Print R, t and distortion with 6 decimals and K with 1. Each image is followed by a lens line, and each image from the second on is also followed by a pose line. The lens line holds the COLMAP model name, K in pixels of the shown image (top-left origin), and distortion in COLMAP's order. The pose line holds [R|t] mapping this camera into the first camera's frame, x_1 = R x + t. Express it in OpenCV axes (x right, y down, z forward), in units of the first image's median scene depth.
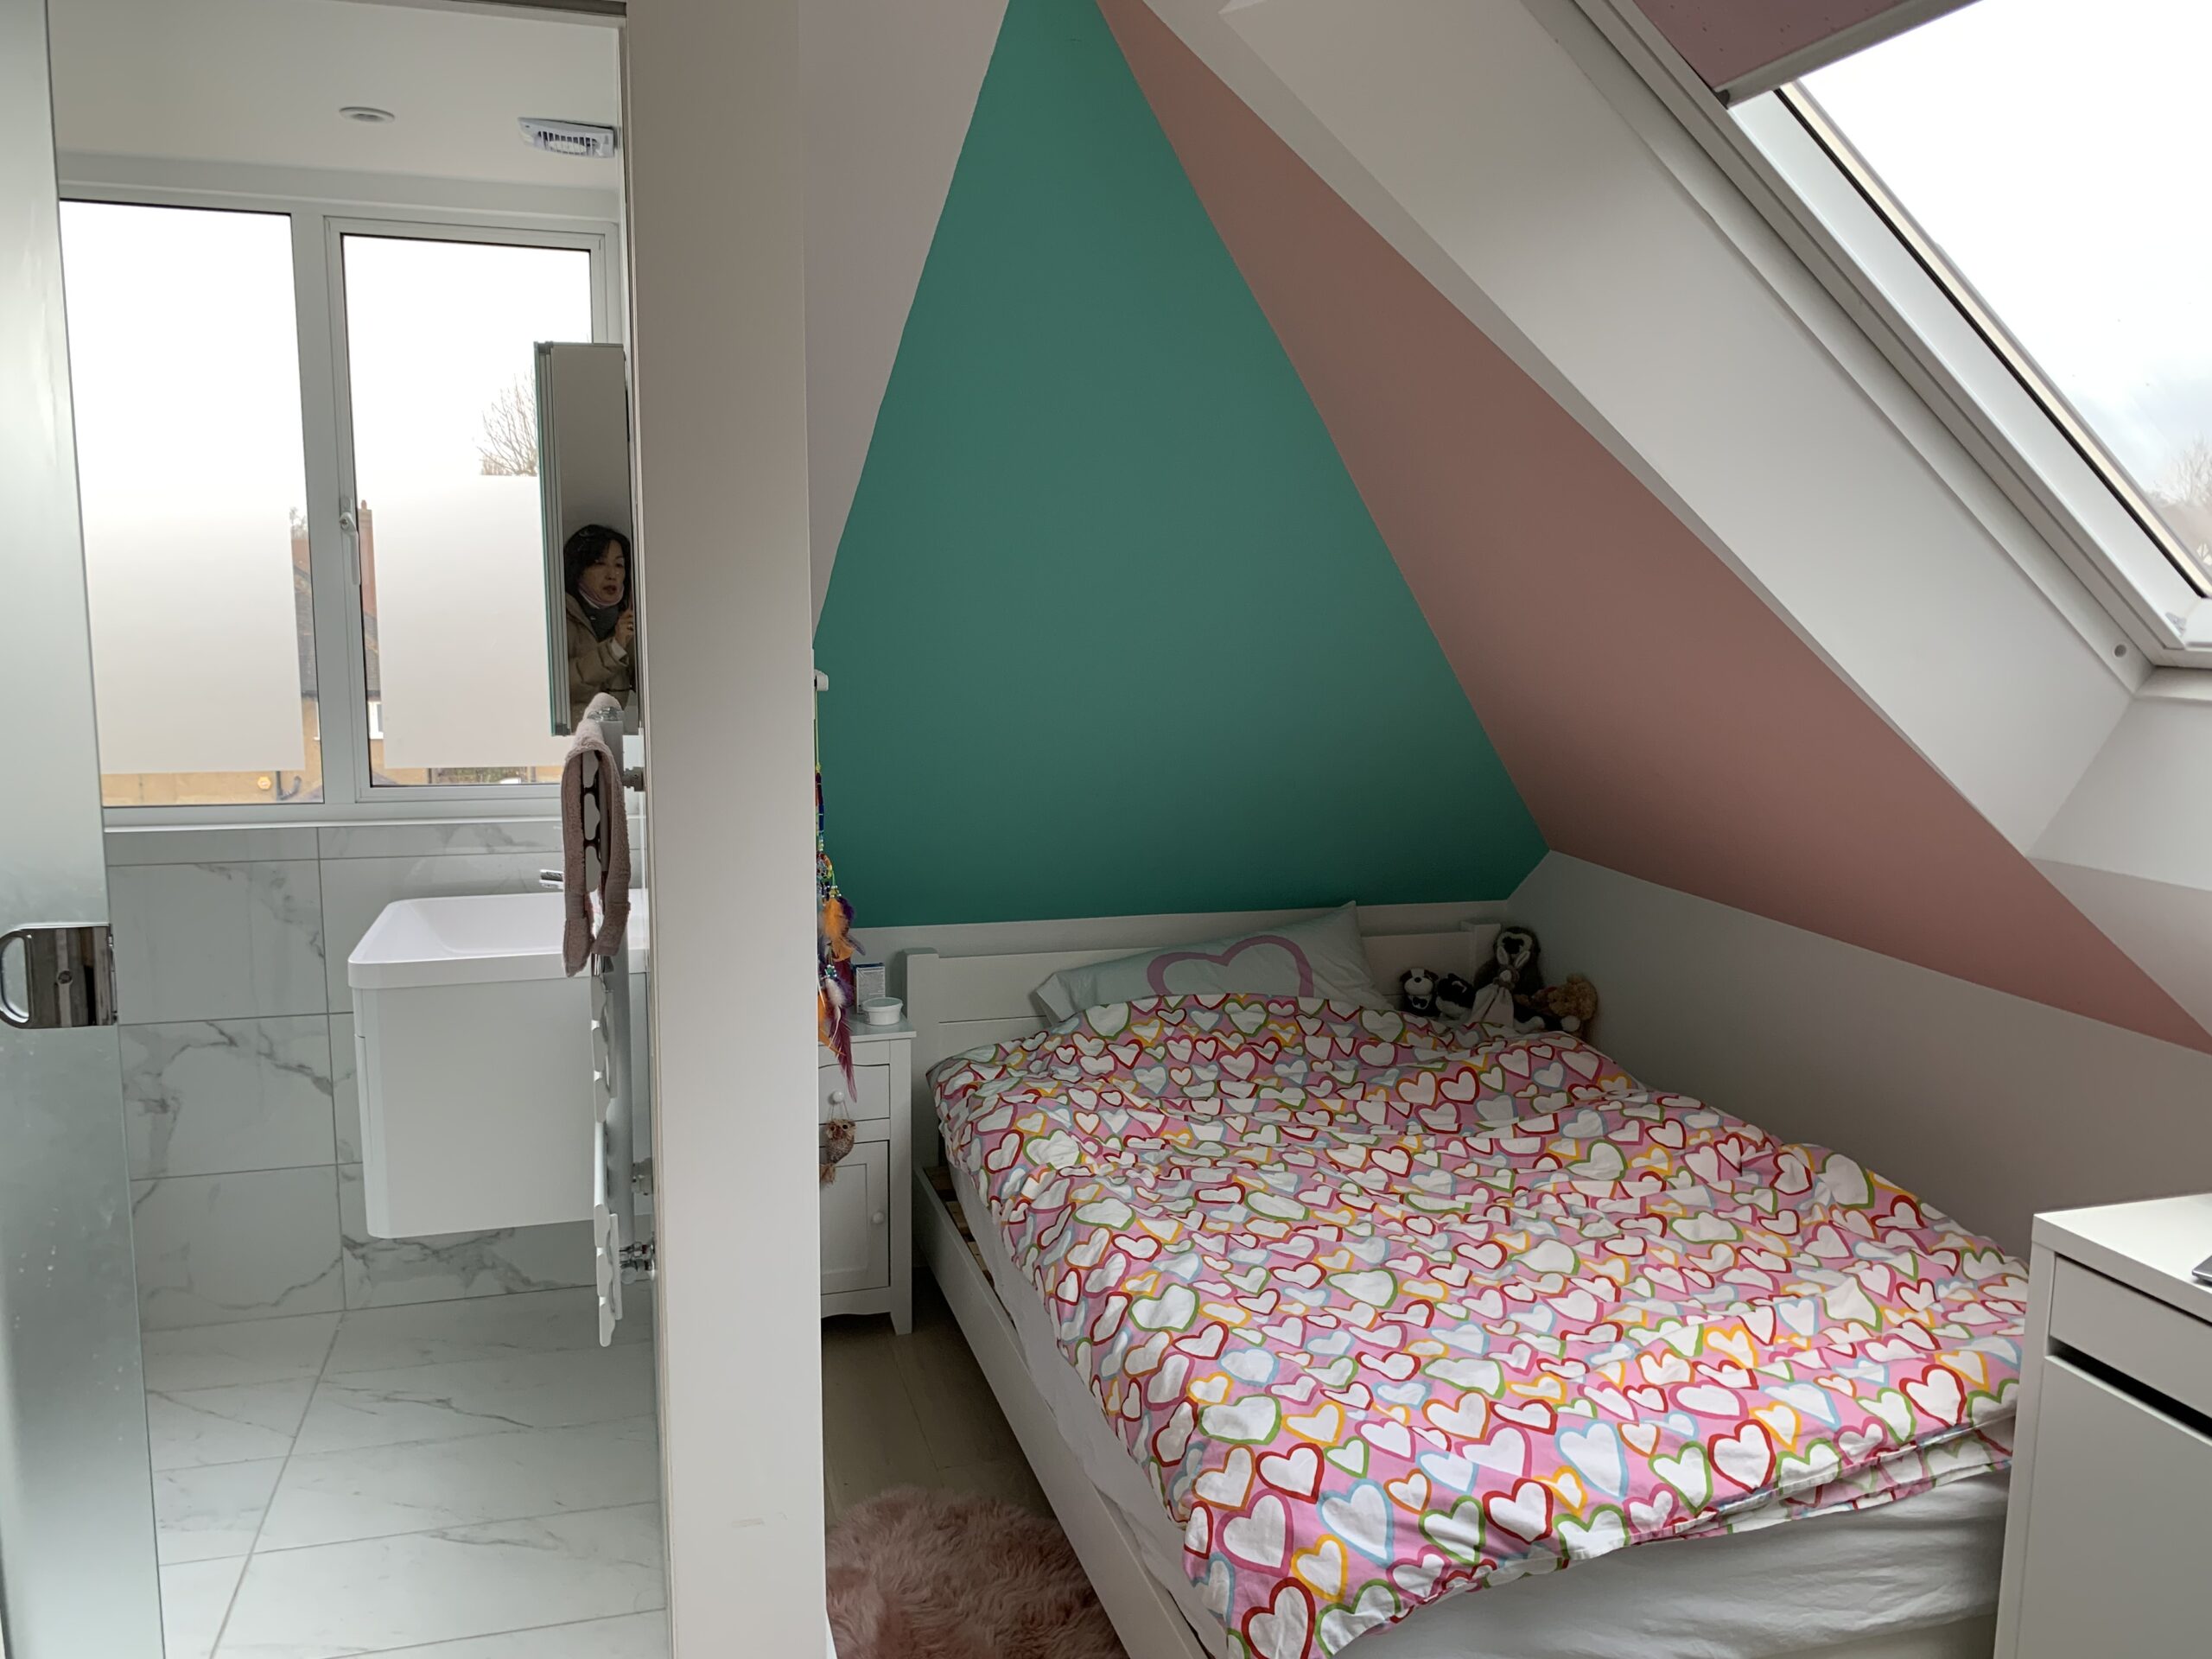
lens RADIAL K [[1673.6, 0, 1117.4], [0, 1673.6, 841.0], [0, 0, 1]] dist [0.113236, -0.189851]
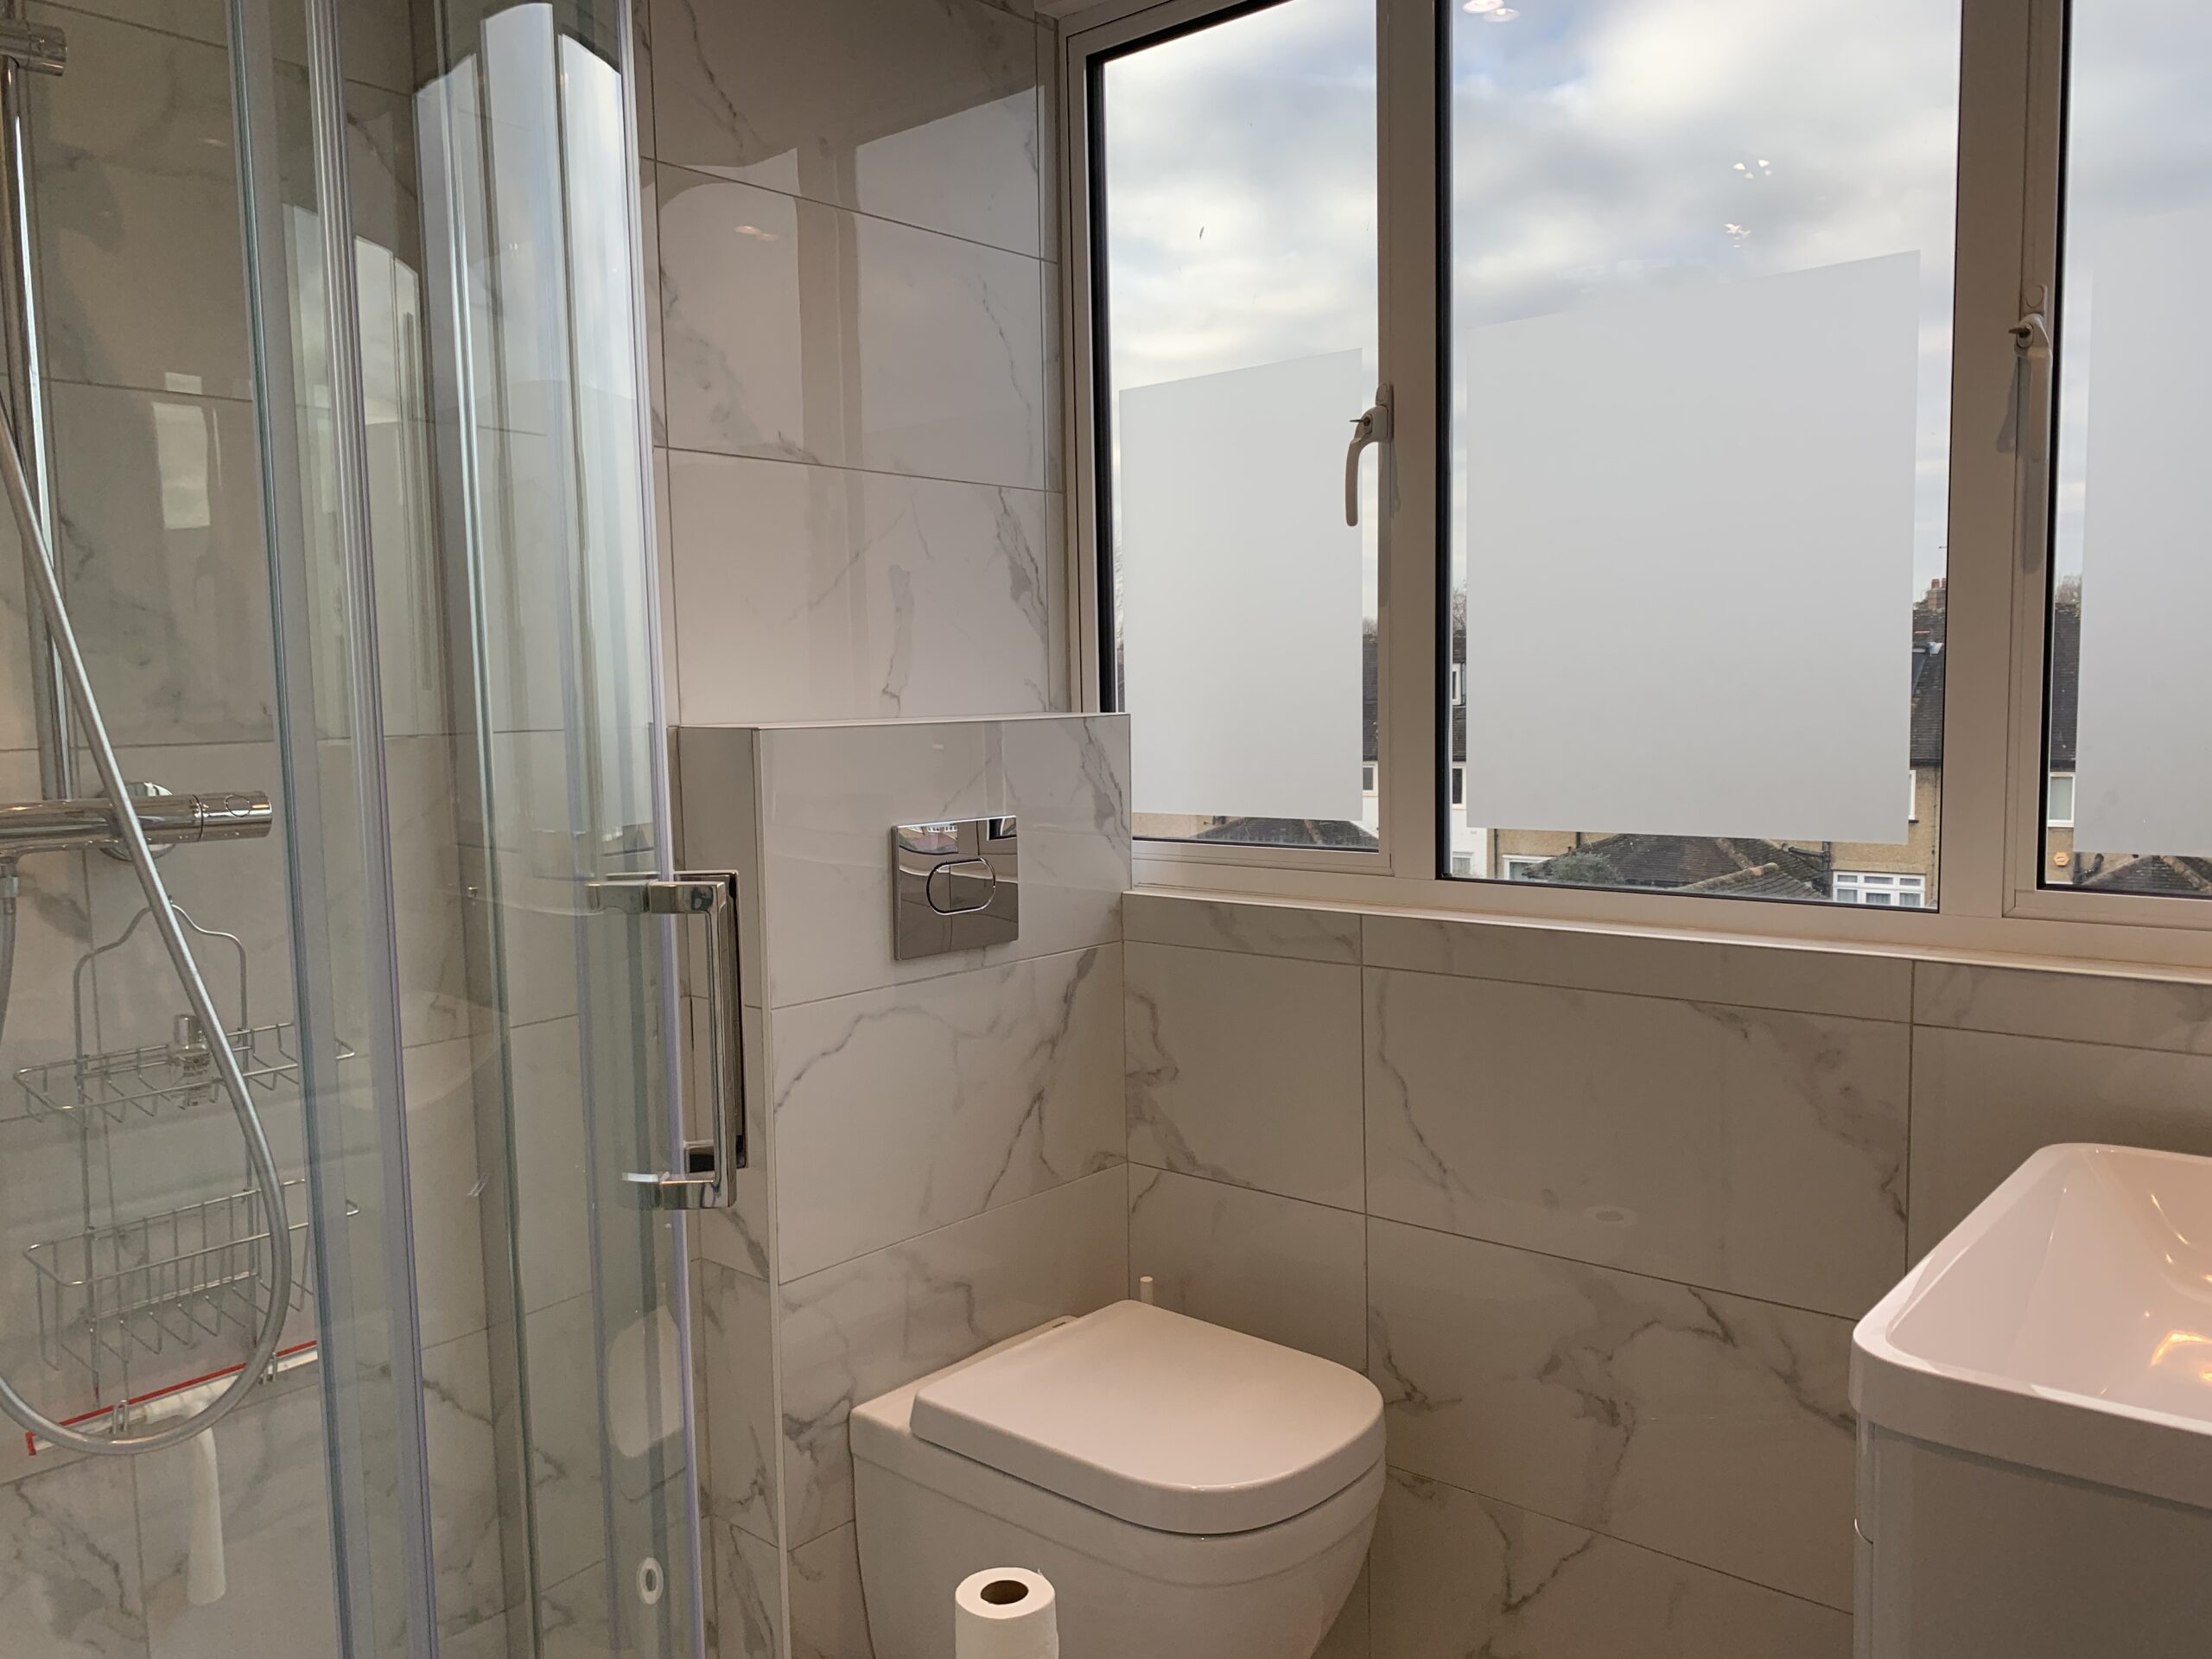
lens RADIAL K [[1673.6, 0, 1117.4], [0, 1673.6, 841.0], [0, 0, 1]] dist [0.113236, -0.189851]
pose [[0.559331, 0.058251, -0.826895, -0.191790], [-0.093395, 0.995605, 0.006962, -0.024553], [0.823666, 0.073333, 0.562313, 0.526210]]
